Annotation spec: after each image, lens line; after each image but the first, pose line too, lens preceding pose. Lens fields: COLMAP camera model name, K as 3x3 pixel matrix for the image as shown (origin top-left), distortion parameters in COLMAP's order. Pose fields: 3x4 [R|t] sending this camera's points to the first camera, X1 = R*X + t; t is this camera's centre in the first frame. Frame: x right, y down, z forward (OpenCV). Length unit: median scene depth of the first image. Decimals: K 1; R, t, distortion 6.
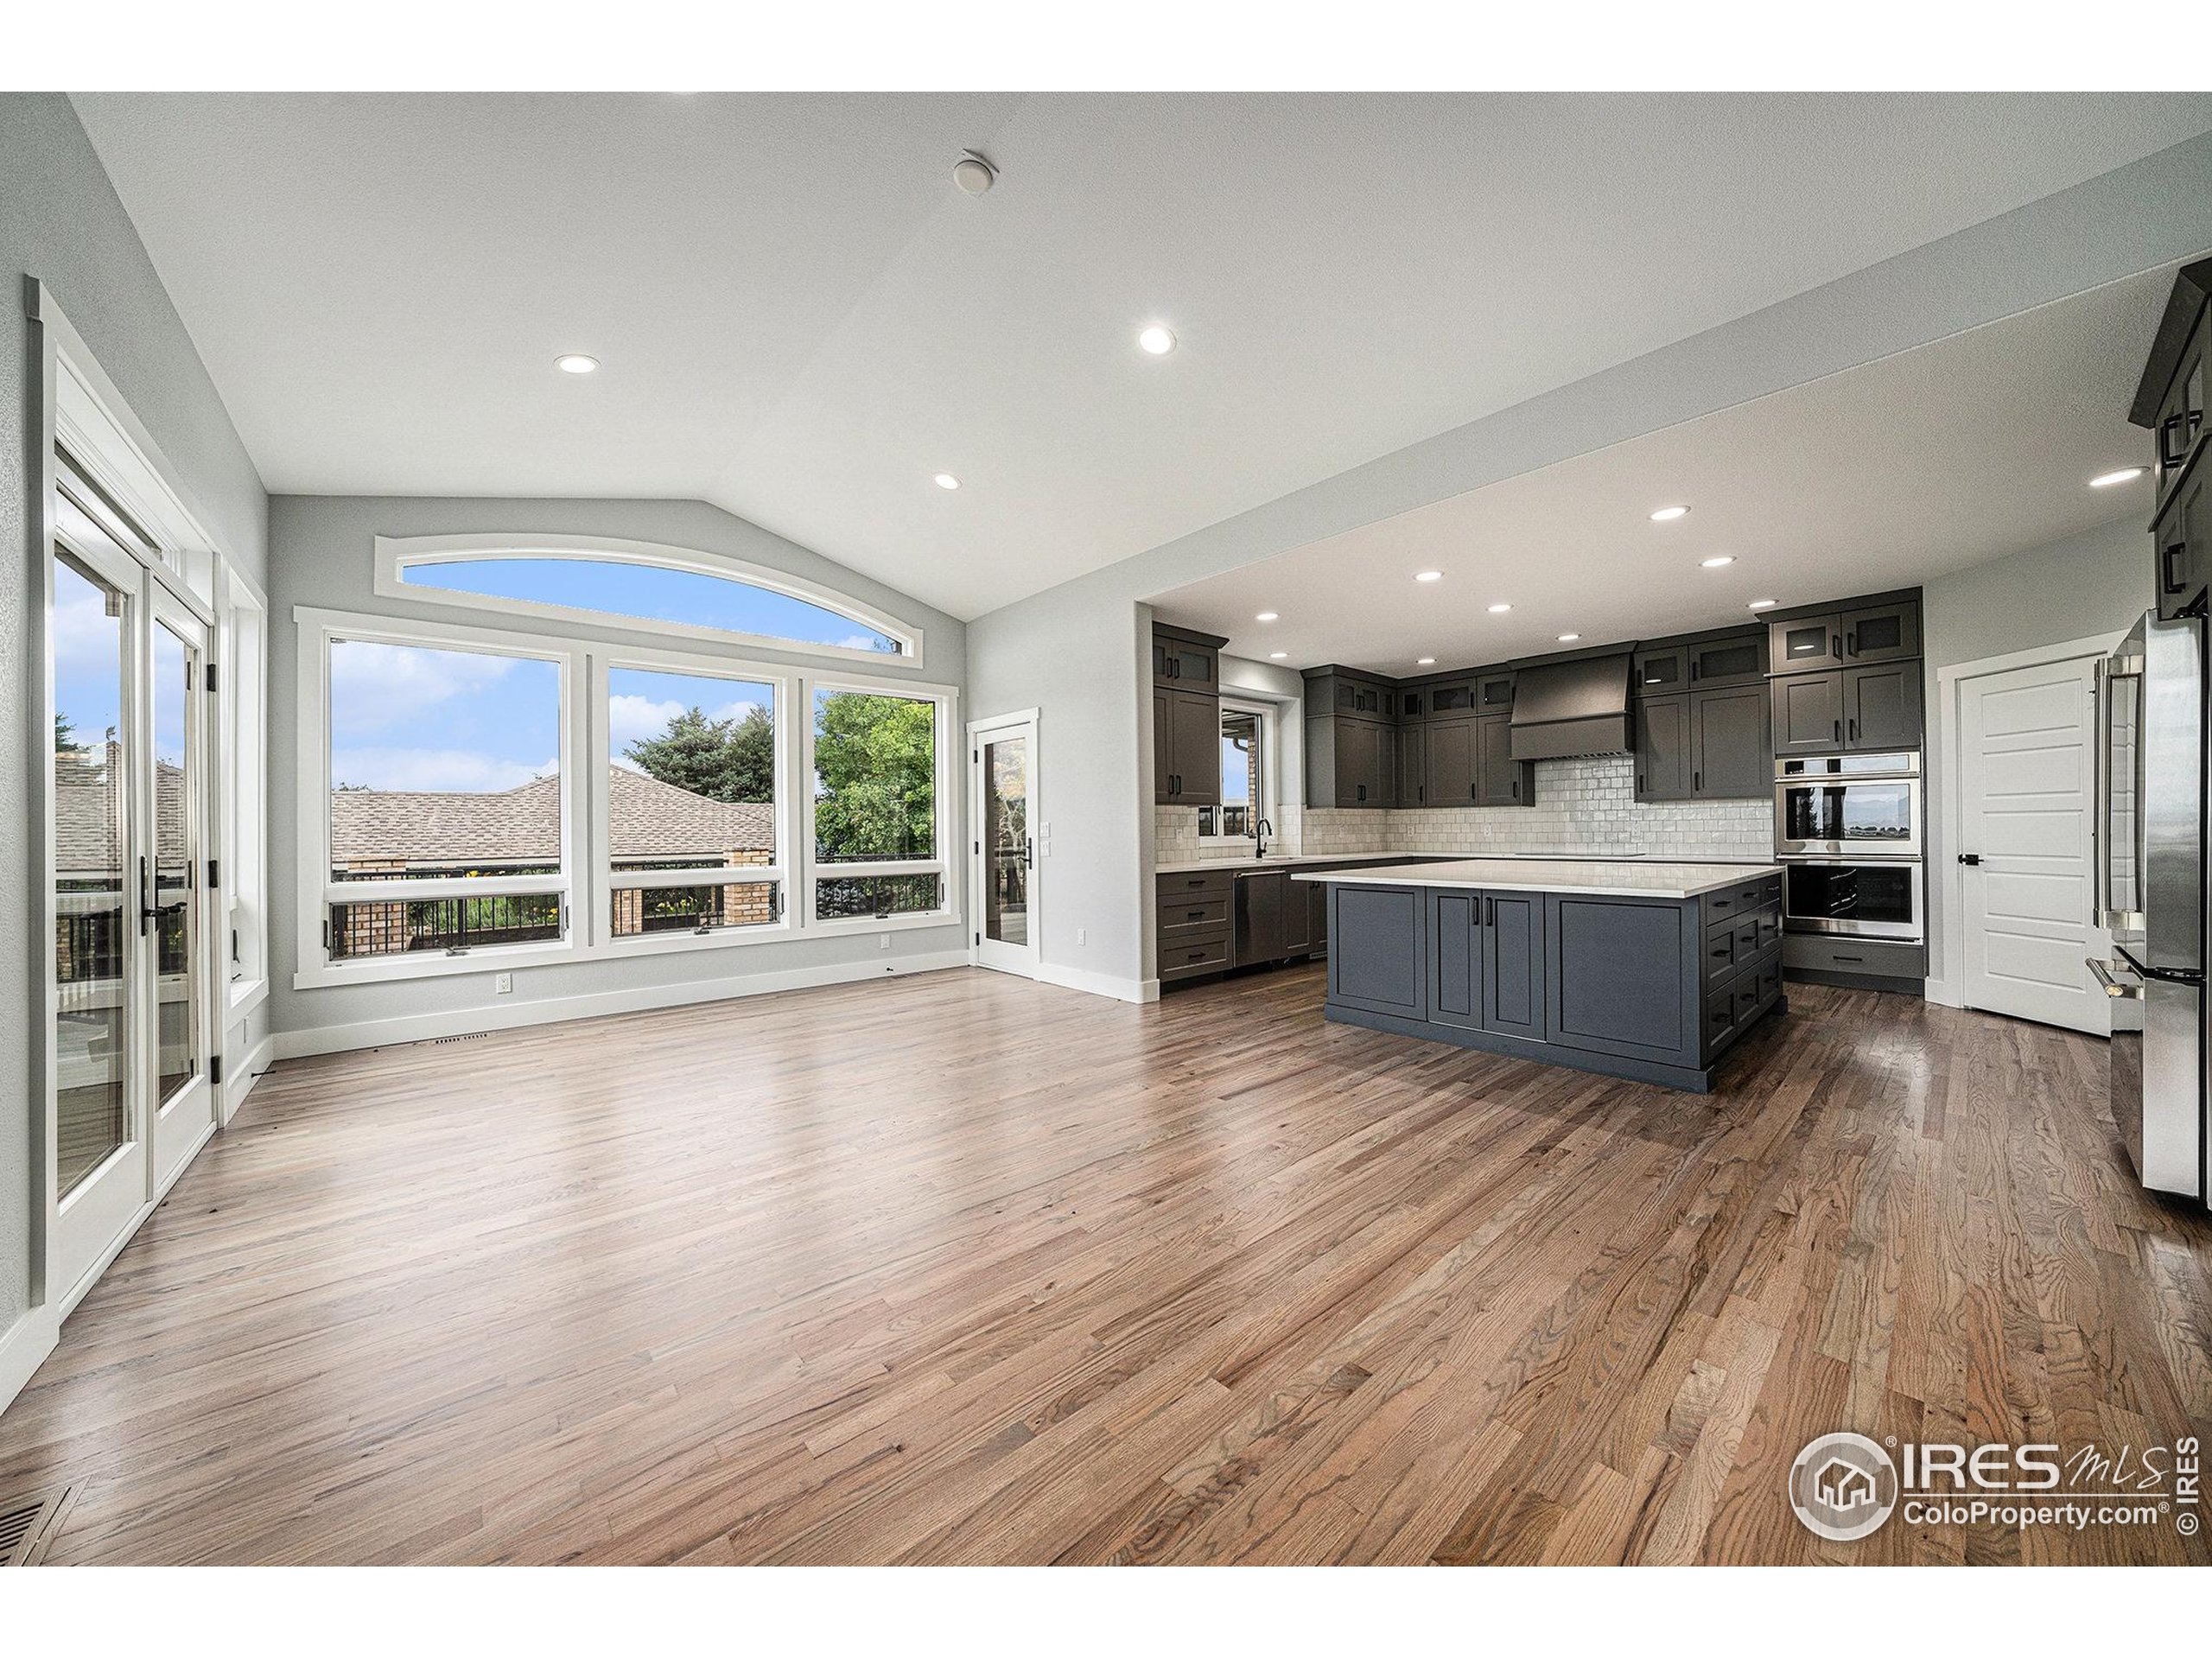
lens RADIAL K [[767.3, 0, 1110.8], [0, 767.3, 828.5], [0, 0, 1]] dist [-0.012815, -0.000047]
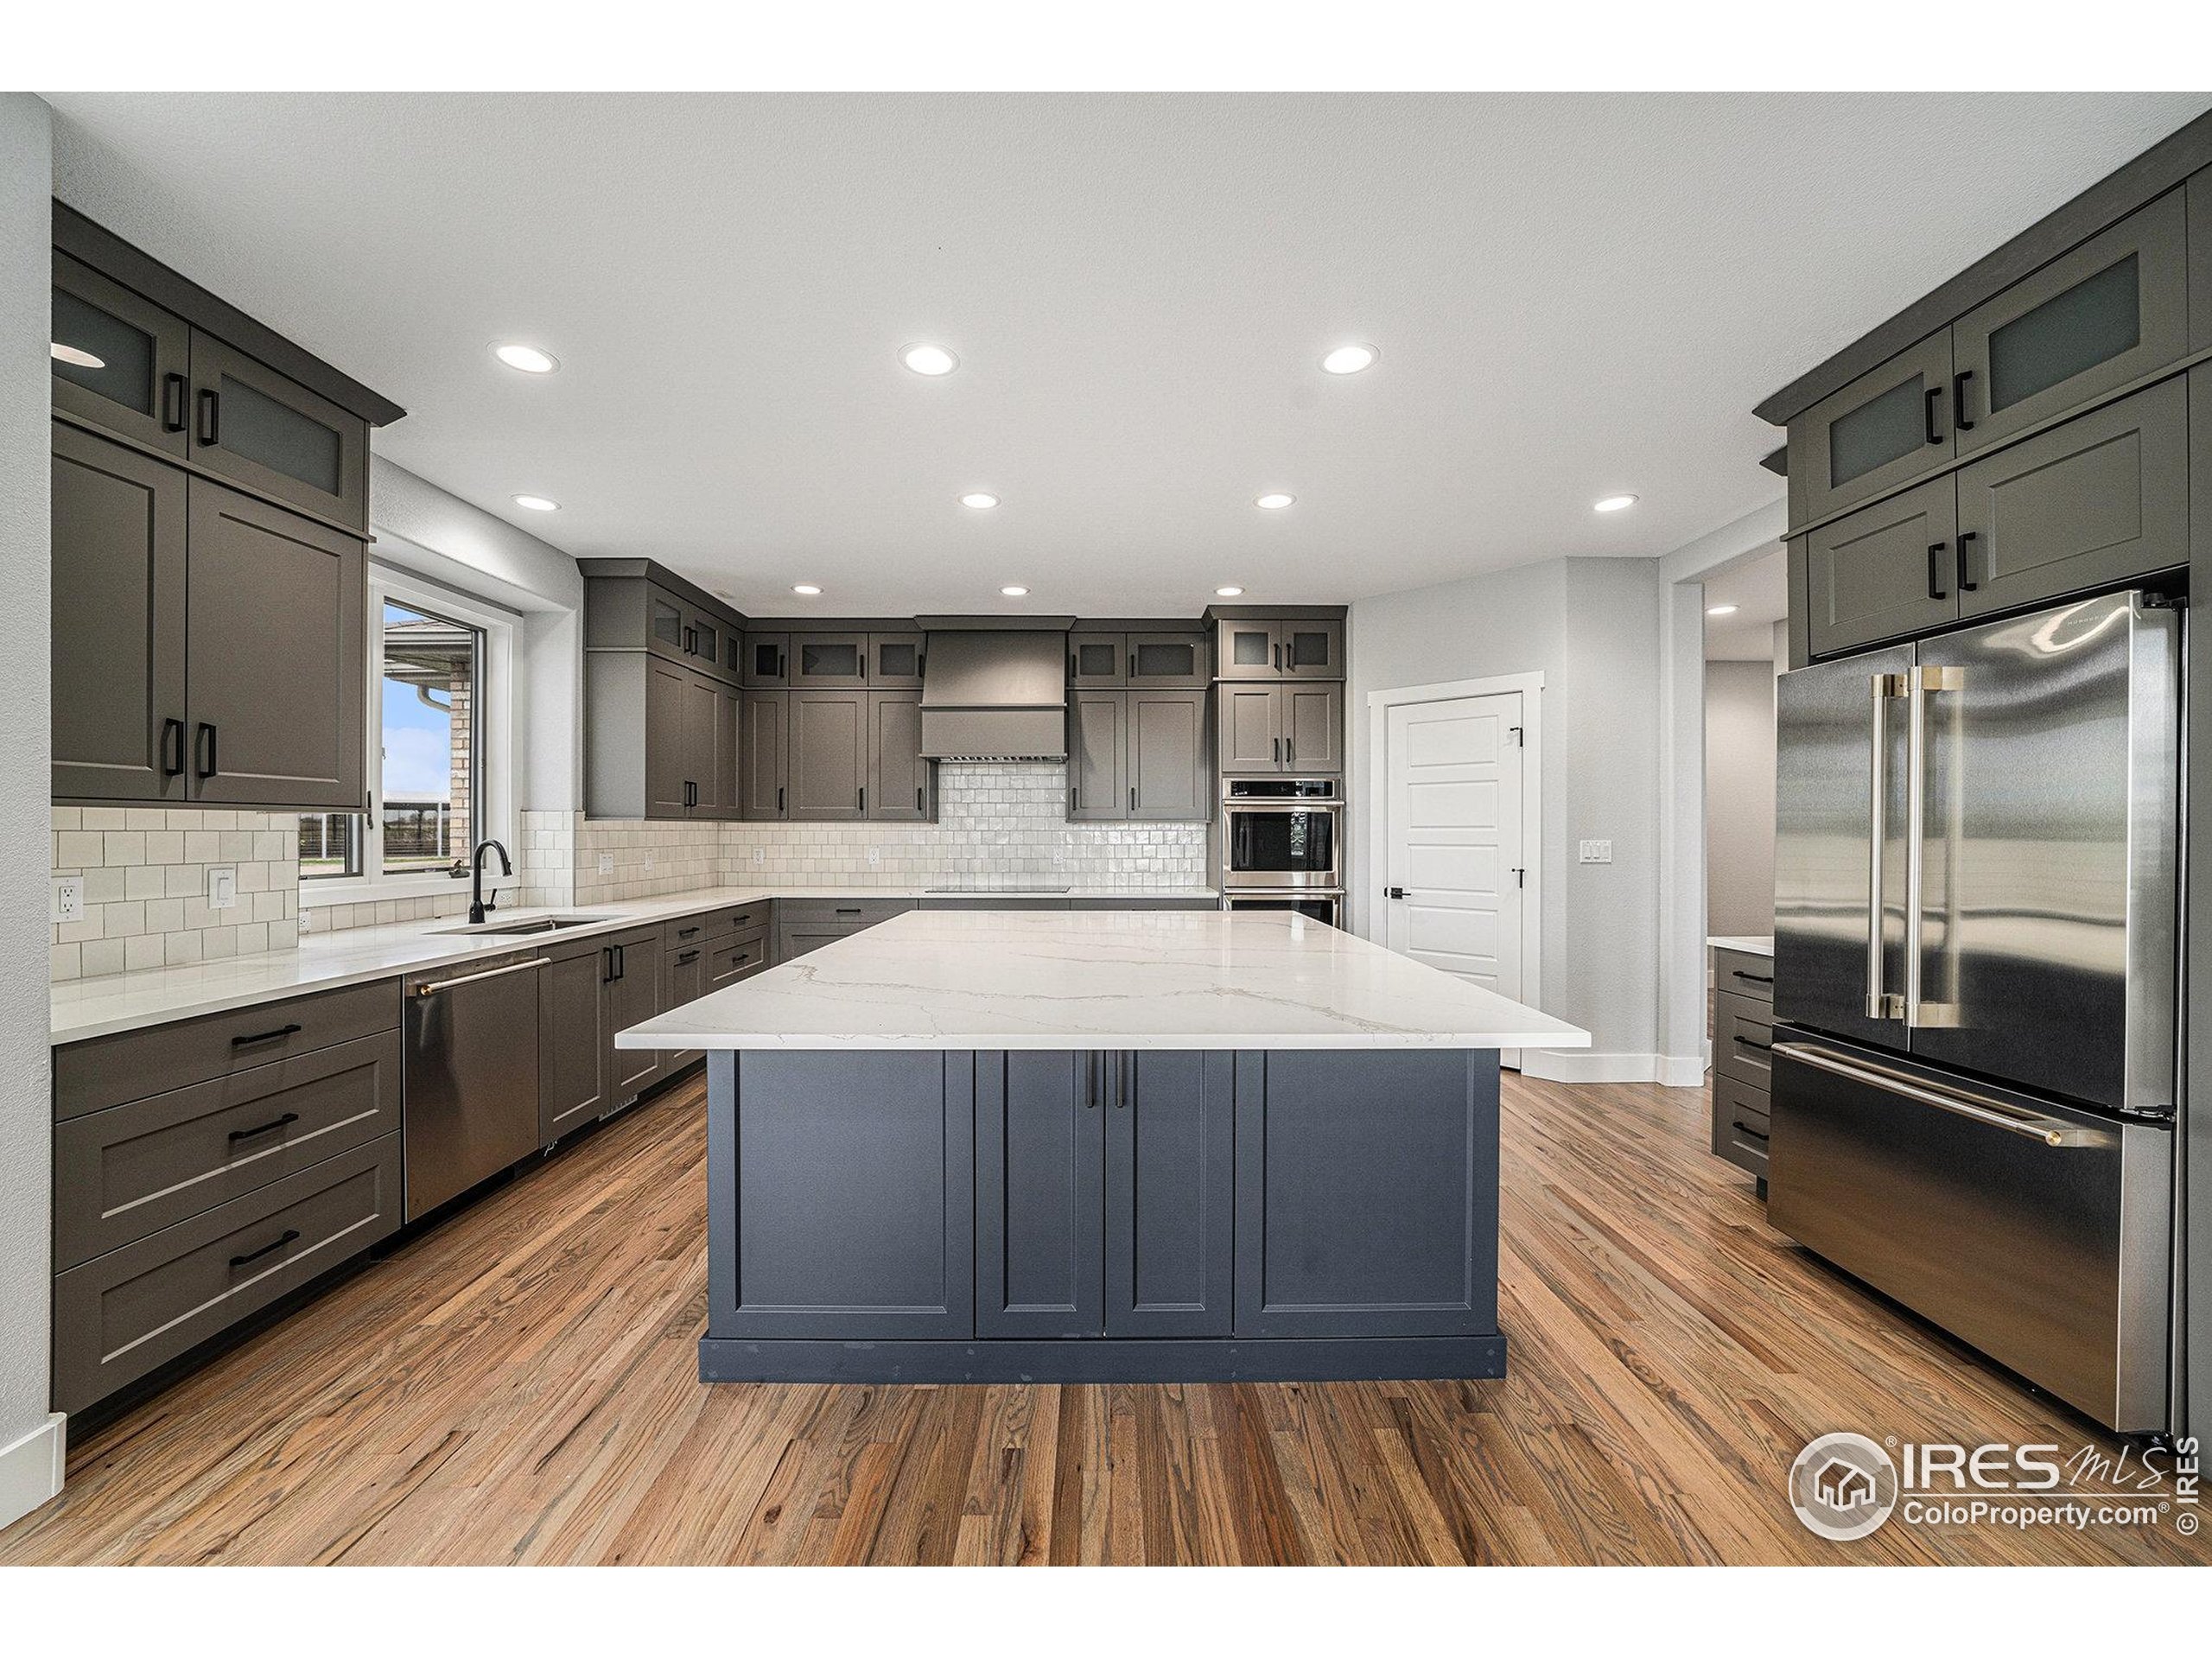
lens RADIAL K [[832.3, 0, 1116.0], [0, 832.3, 830.0], [0, 0, 1]] dist [-0.013881, 0.000157]
pose [[0.652447, 0.012039, 0.757739, 0.063461], [-0.007897, 0.999928, -0.009088, -0.017206], [-0.757794, -0.000054, 0.652494, 0.366979]]
